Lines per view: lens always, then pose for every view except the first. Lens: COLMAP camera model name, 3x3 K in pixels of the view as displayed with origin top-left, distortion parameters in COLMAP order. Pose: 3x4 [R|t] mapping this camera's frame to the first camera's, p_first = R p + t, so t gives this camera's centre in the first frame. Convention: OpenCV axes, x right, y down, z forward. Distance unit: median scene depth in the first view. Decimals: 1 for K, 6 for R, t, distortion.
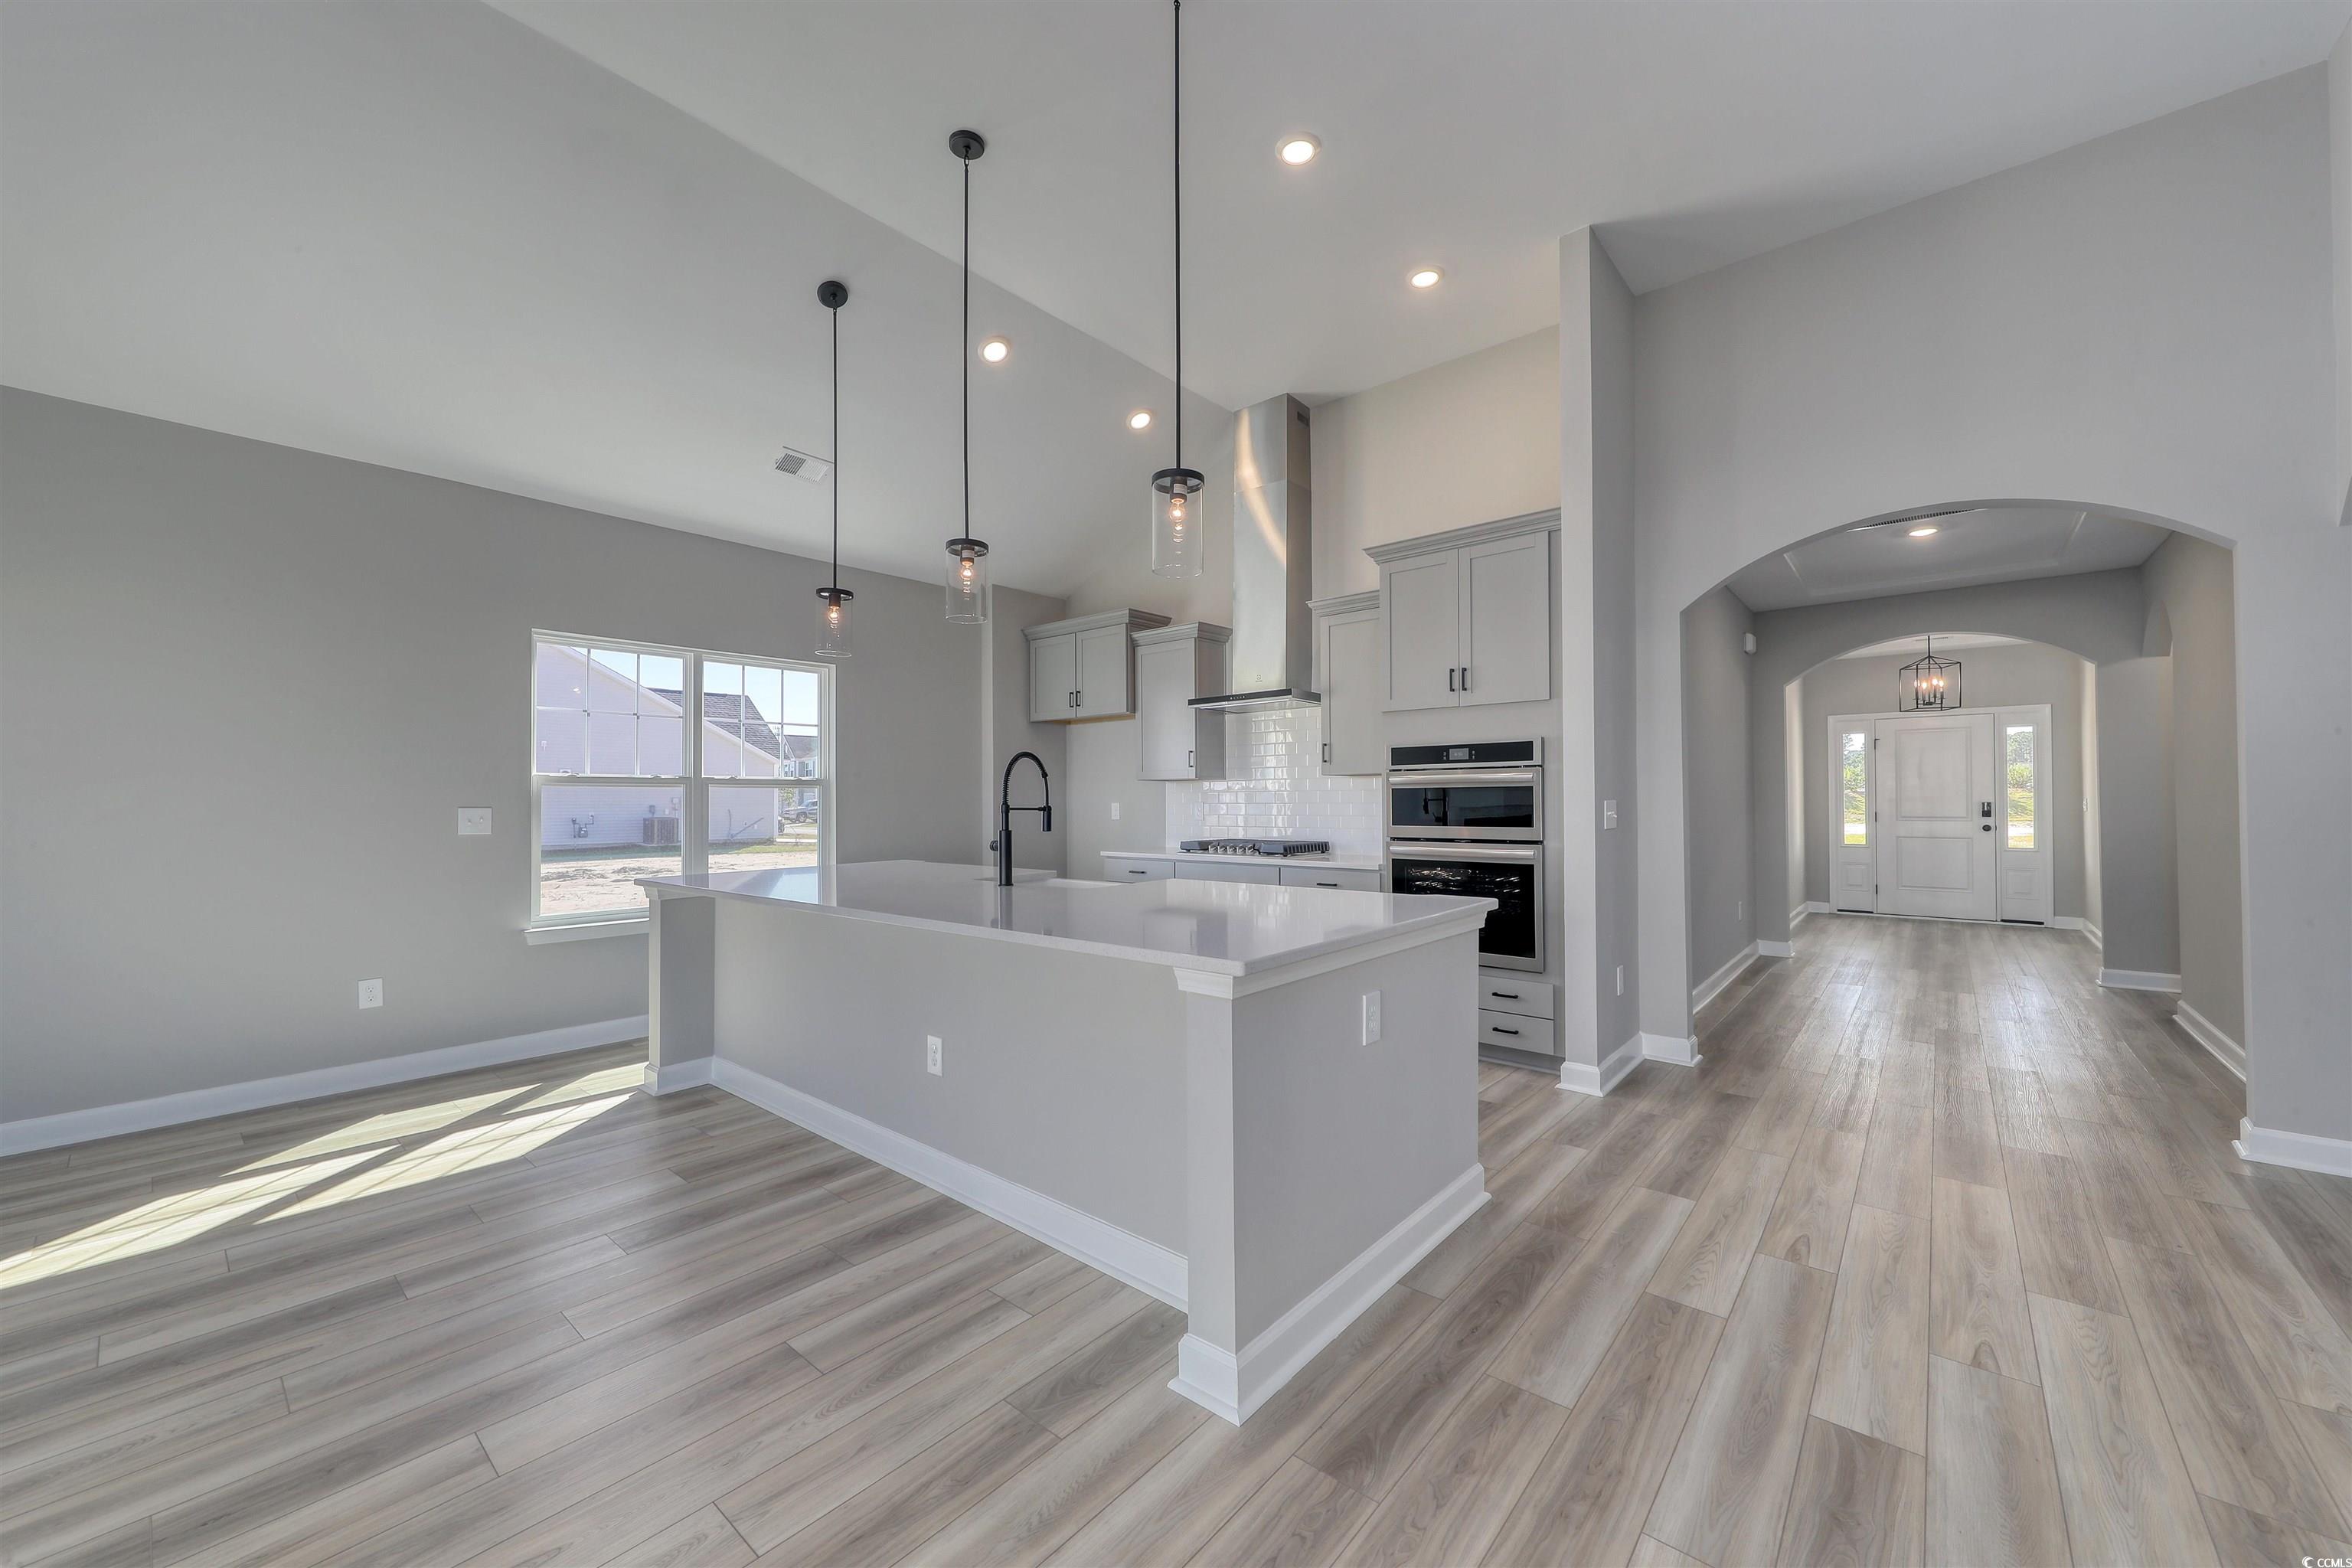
lens RADIAL K [[908.9, 0, 1183.2], [0, 908.9, 791.1], [0, 0, 1]] dist [-0.000148, -0.000023]
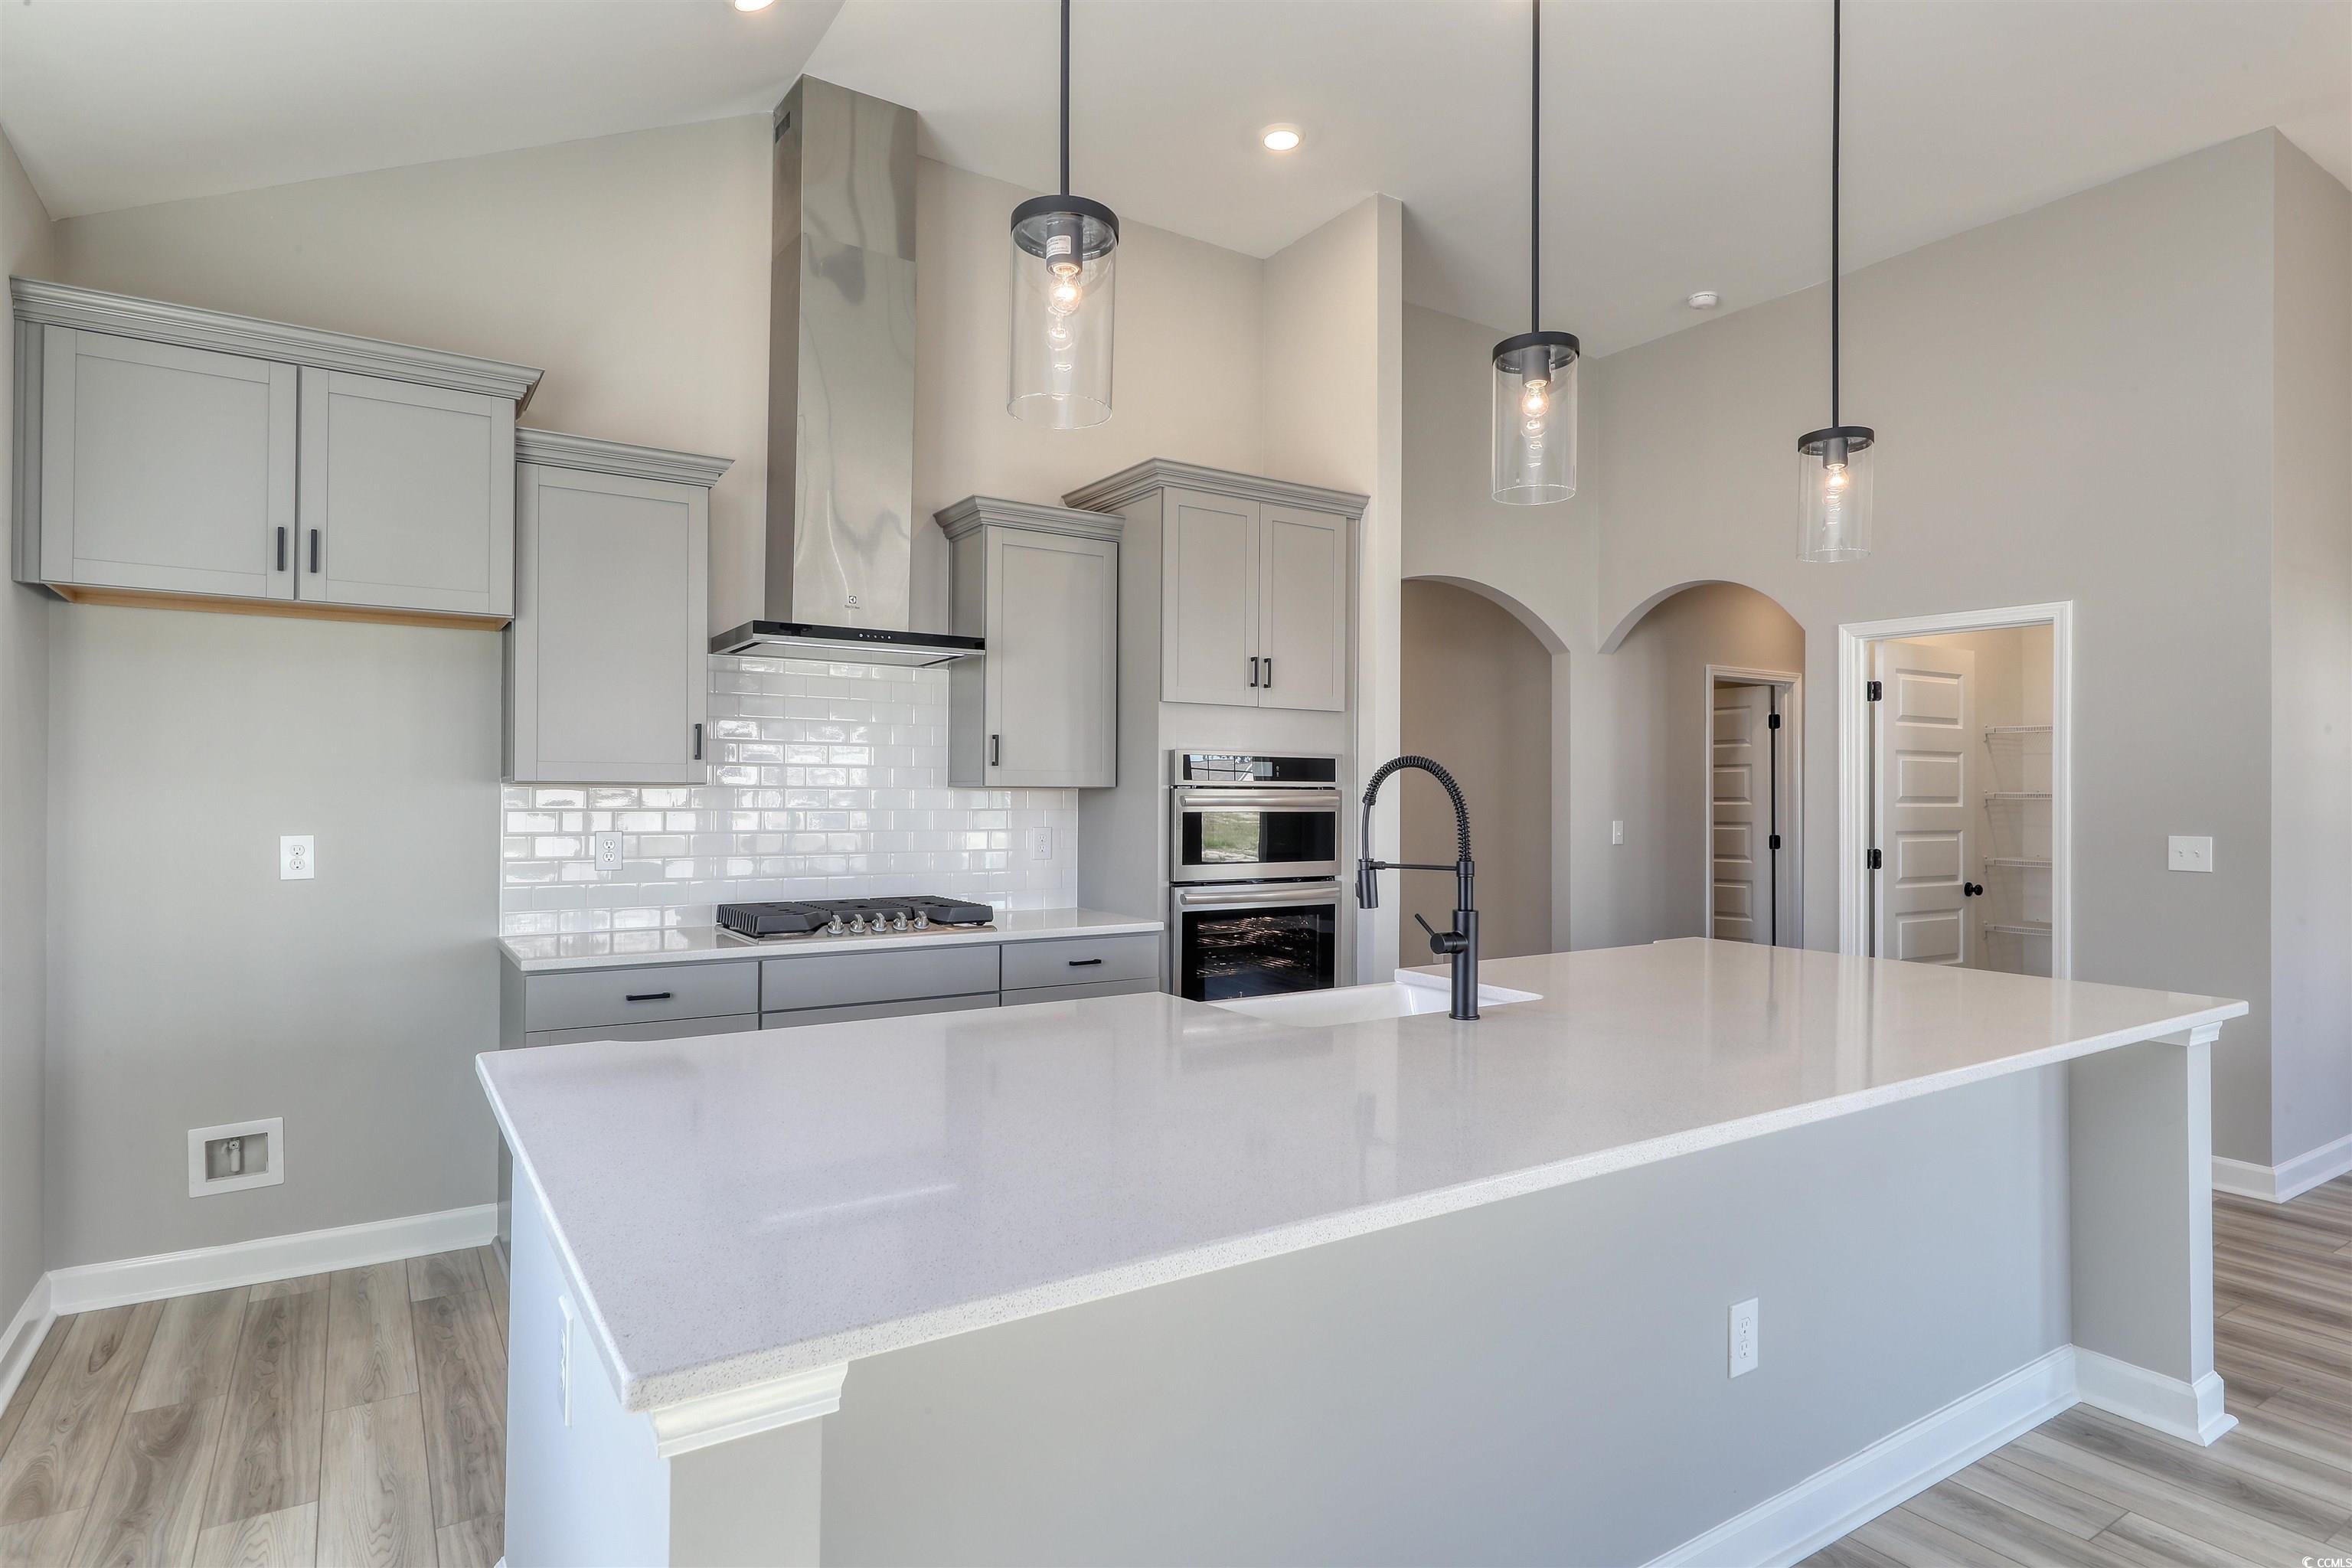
lens RADIAL K [[1253.4, 0, 1176.0], [0, 1253.4, 784.0], [0, 0, 1]] dist [-0.005148, -0.001020]
pose [[0.287077, 0.019303, 0.957713, -0.753691], [-0.023048, 0.999647, -0.013240, -0.012127], [-0.957630, -0.018273, 0.287420, 0.777012]]
